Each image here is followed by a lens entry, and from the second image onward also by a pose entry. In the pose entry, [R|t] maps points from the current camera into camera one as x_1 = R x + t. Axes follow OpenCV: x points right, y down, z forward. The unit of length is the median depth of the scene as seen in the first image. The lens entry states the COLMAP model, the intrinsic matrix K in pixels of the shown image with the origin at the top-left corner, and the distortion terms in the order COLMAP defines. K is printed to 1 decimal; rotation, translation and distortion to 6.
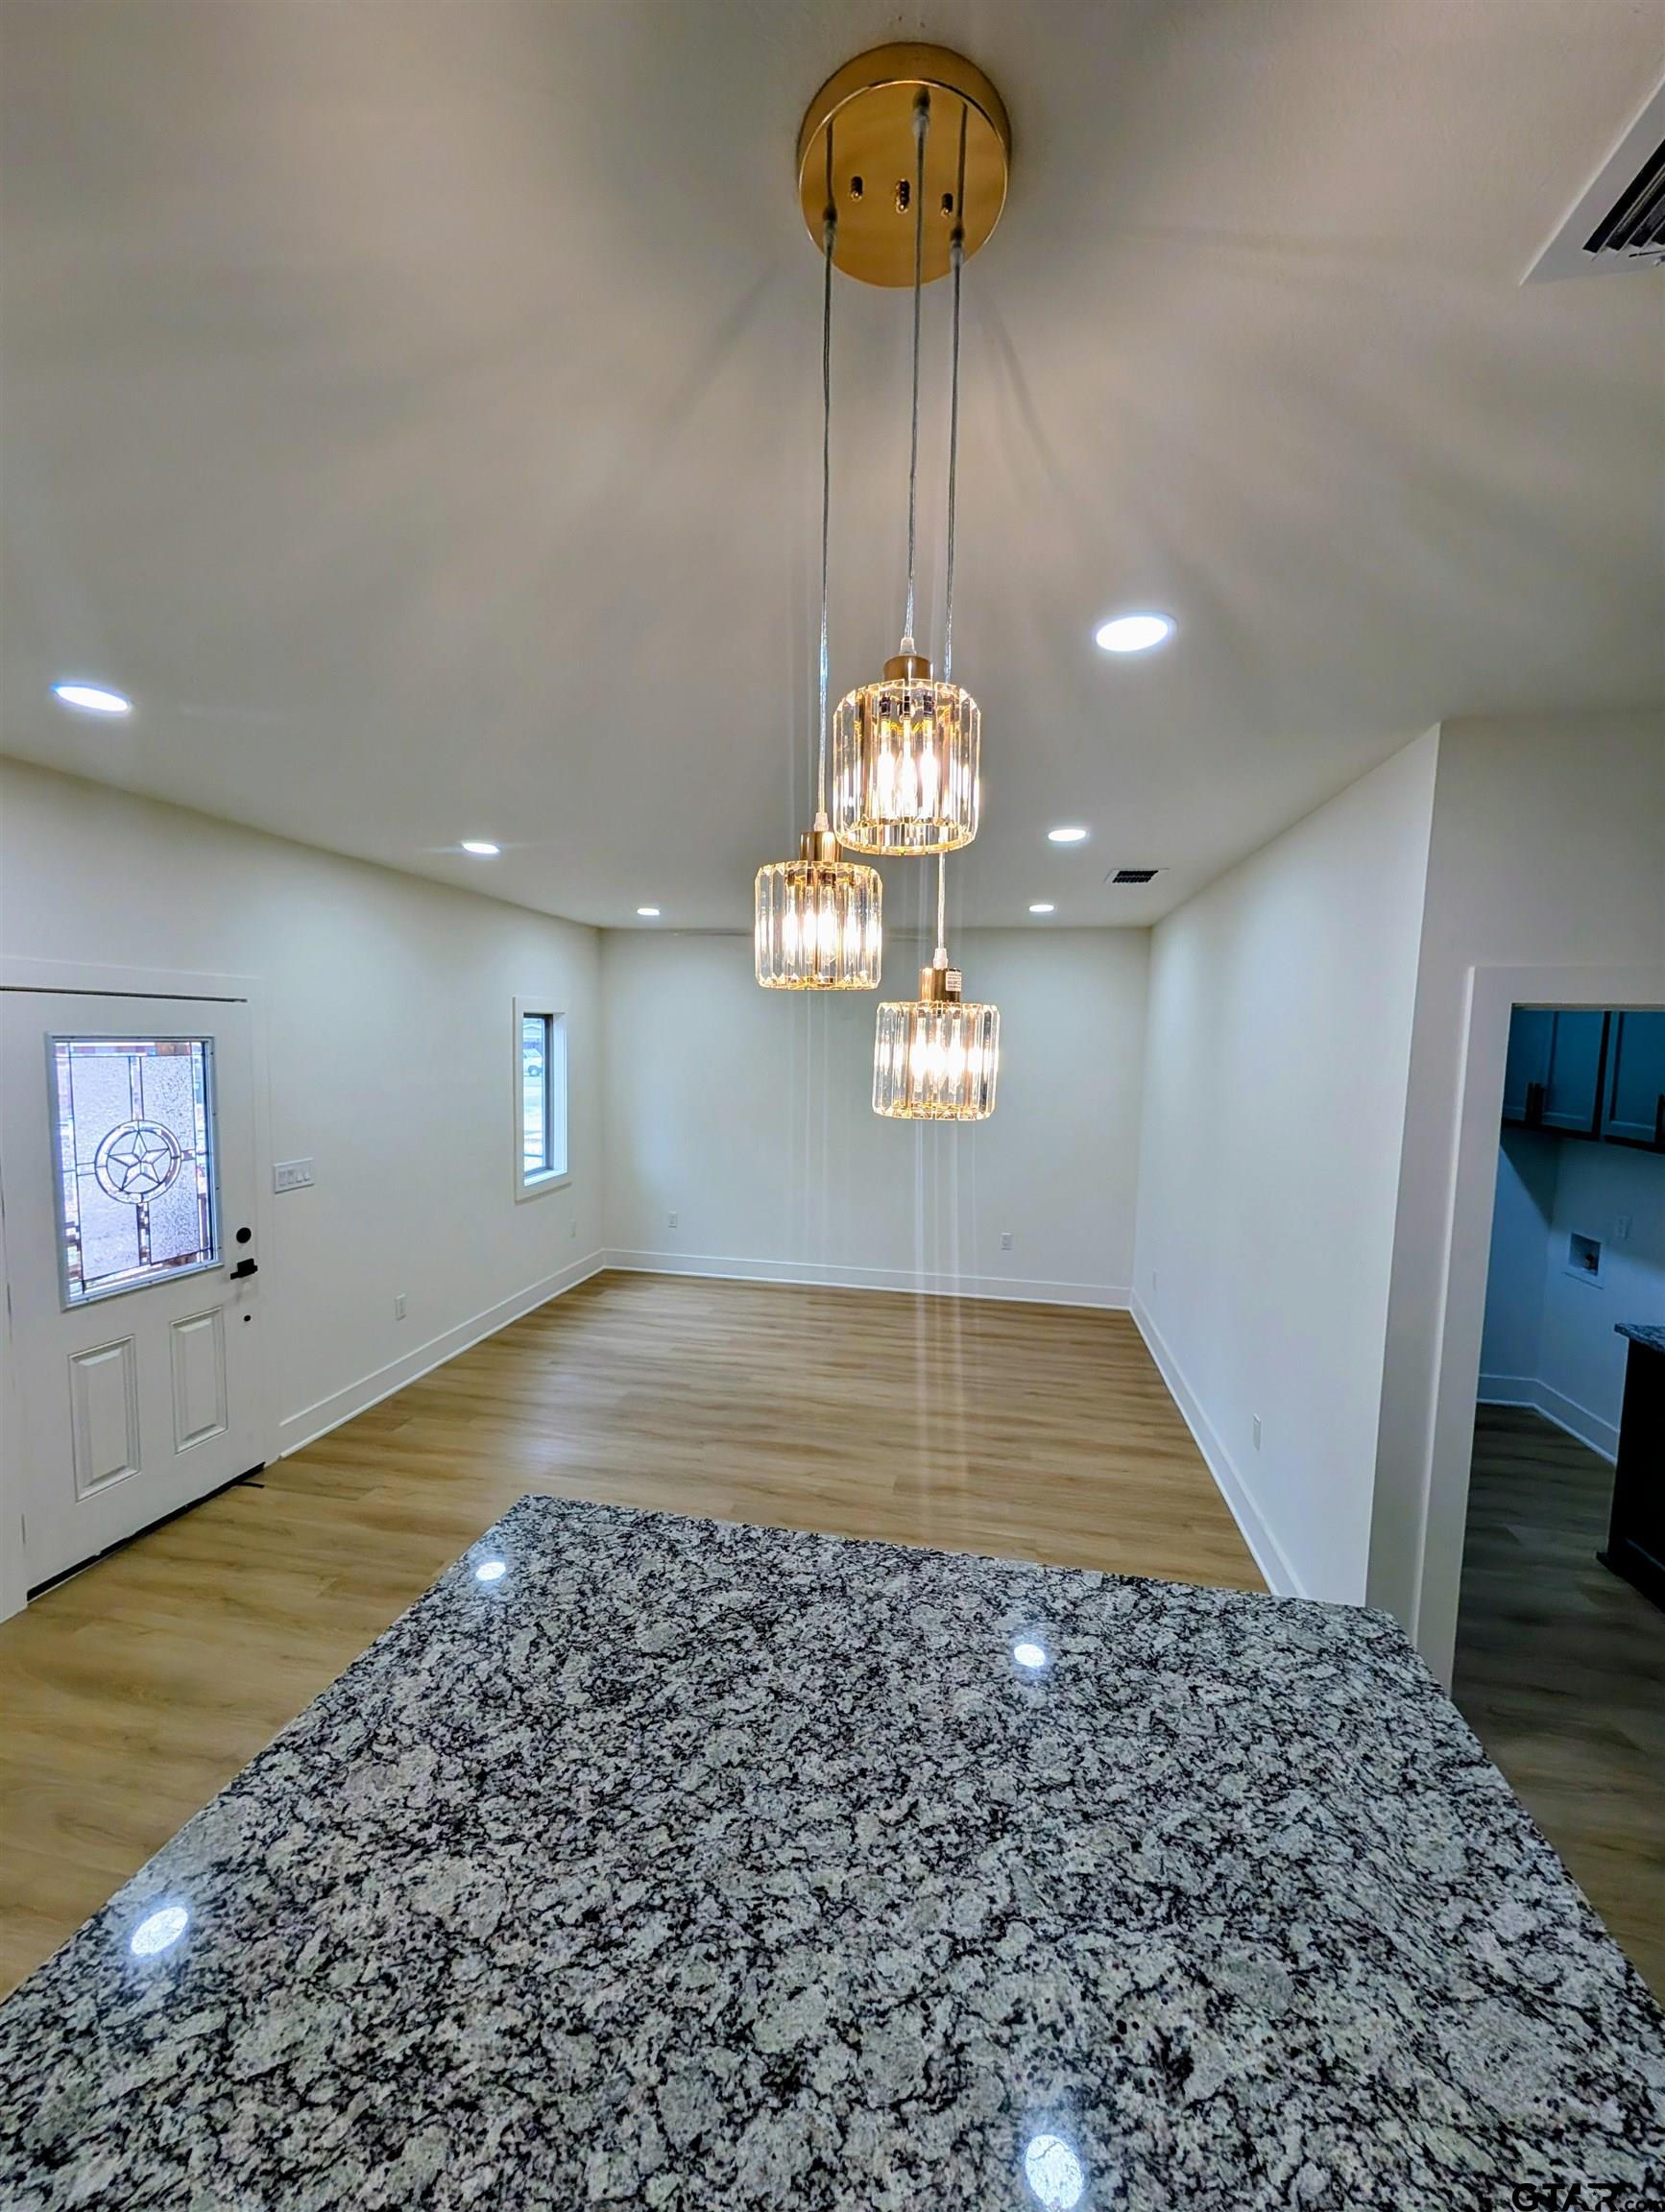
lens RADIAL K [[838.7, 0, 830.8], [0, 838.7, 1109.3], [0, 0, 1]] dist [0.000602, -0.000147]
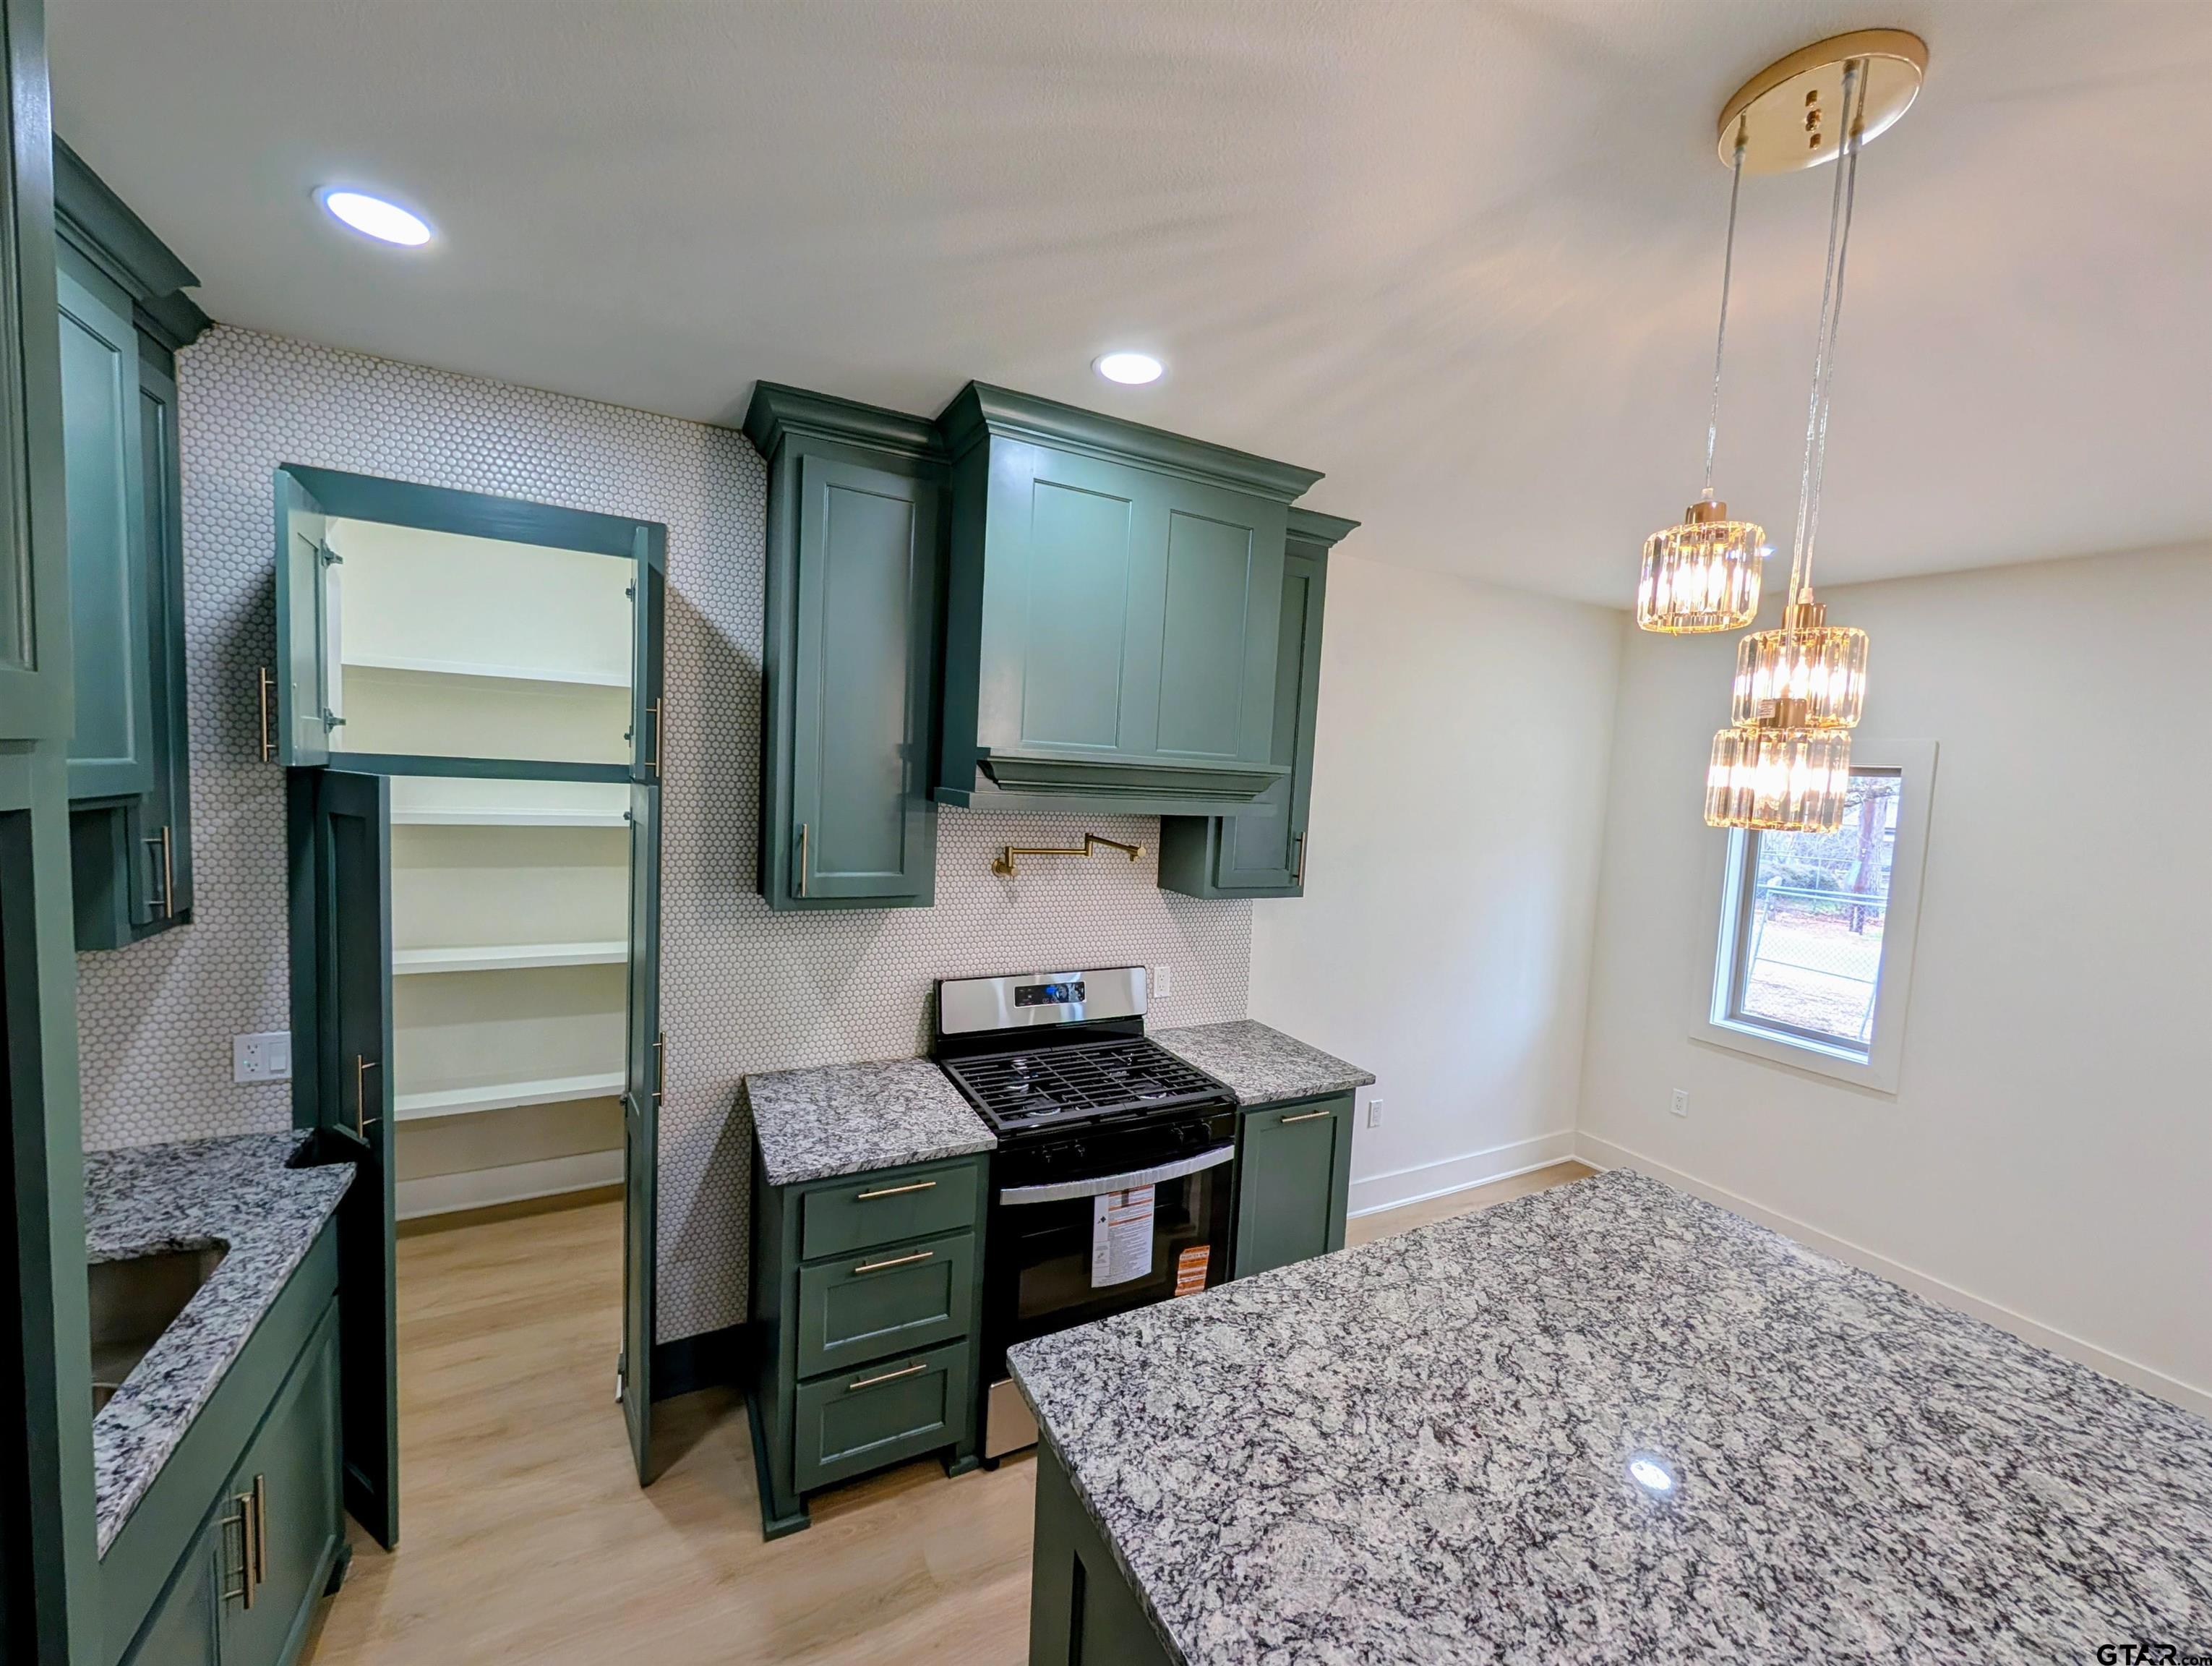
lens RADIAL K [[857.4, 0, 1113.3], [0, 857.4, 835.5], [0, 0, 1]] dist [-0.000781, 0.000657]
pose [[-0.773154, -0.010547, -0.634130, 1.077369], [-0.123780, 0.983143, 0.134565, -0.021681], [0.622022, 0.182532, -0.761427, 0.938532]]
